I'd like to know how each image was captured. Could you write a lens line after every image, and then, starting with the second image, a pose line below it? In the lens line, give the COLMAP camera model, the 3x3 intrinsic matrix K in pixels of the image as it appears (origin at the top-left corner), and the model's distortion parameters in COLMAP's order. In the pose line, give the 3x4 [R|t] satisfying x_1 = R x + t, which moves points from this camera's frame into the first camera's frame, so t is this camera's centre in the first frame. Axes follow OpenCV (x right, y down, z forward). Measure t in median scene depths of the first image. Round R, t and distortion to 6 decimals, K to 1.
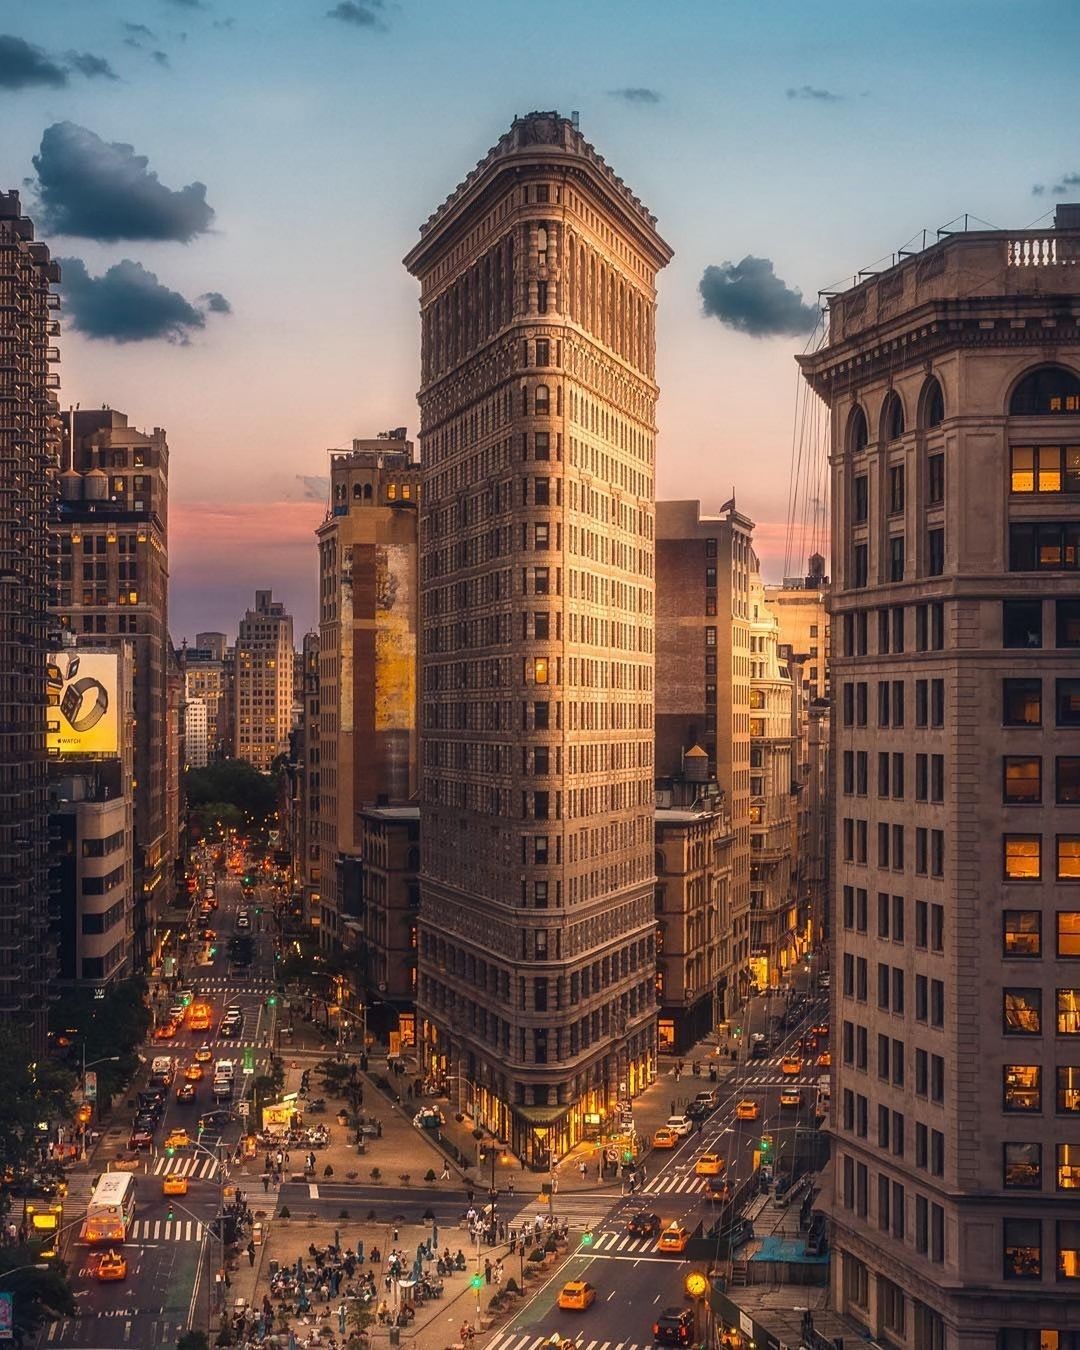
lens RADIAL K [[2880.6, 0, 540.0], [0, 2880.6, 675.0], [0, 0, 1]] dist [0.026202, 0.141143]
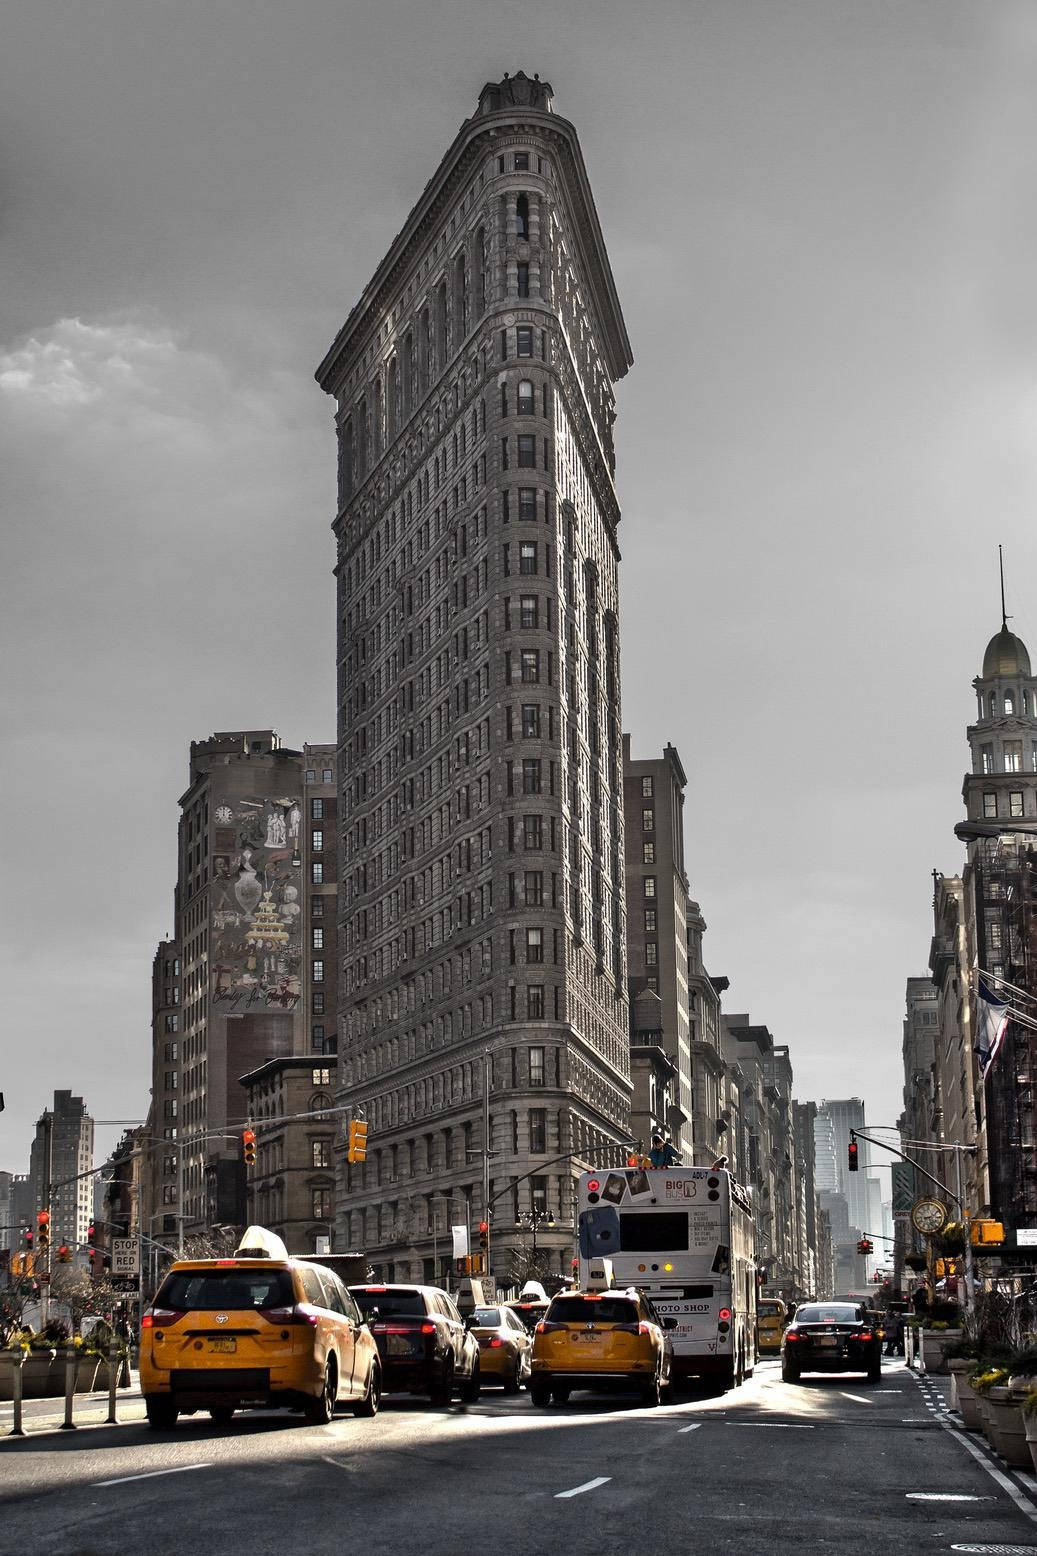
lens RADIAL K [[2708.7, 0, 518.5], [0, 2708.7, 778.0], [0, 0, 1]] dist [-0.043174, -0.177352]
pose [[0.995809, 0.002229, 0.091431, -0.071016], [0.018879, 0.973162, -0.229346, 0.184626], [-0.089489, 0.230111, 0.969041, 0.280005]]
